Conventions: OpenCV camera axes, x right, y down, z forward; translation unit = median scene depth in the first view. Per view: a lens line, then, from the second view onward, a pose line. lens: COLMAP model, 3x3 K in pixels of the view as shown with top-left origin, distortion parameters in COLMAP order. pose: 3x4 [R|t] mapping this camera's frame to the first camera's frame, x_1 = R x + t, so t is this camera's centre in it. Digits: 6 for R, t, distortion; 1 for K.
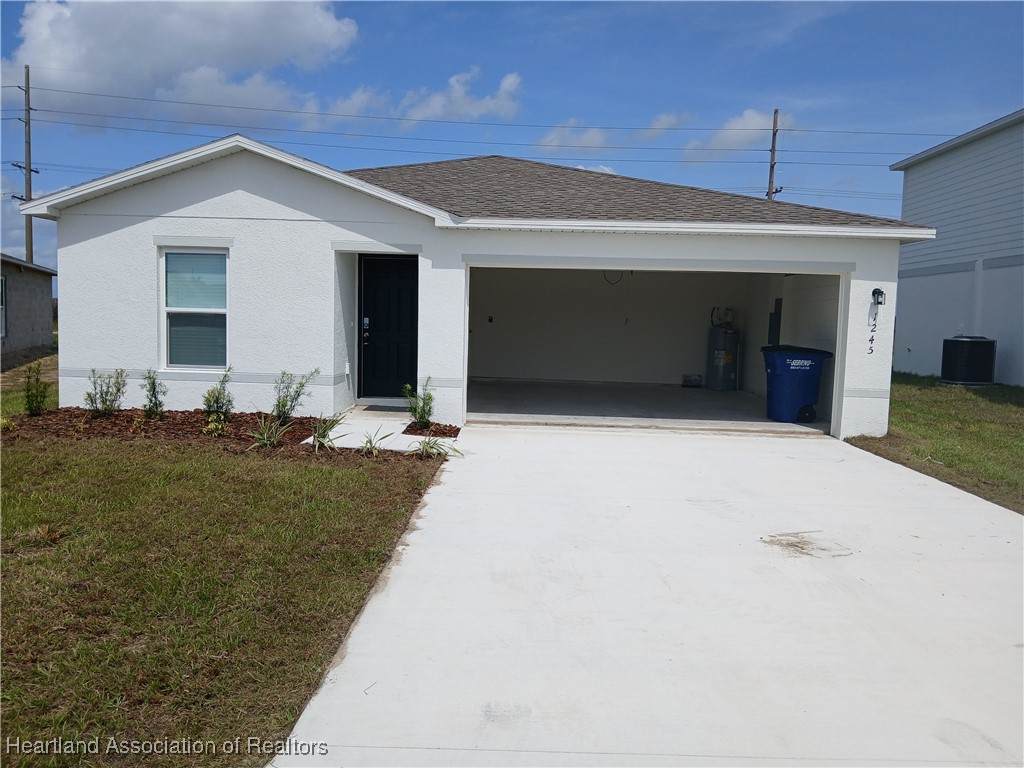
lens RADIAL K [[720.5, 0, 512.0], [0, 720.5, 384.0], [0, 0, 1]] dist [0.059120, -0.115289]
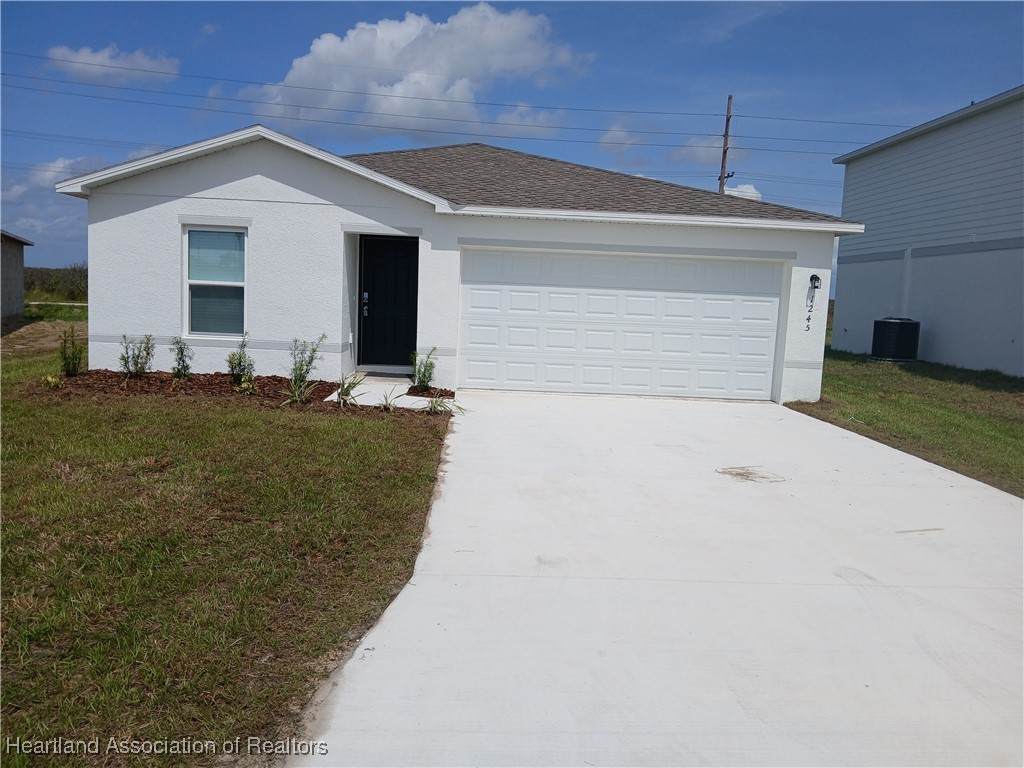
lens RADIAL K [[720.5, 0, 512.0], [0, 720.5, 384.0], [0, 0, 1]] dist [0.059120, -0.115289]
pose [[0.997845, 0.008729, 0.065031, -0.056486], [-0.010749, 0.999468, 0.030782, 0.013422], [-0.064727, -0.031415, 0.997408, -0.138871]]
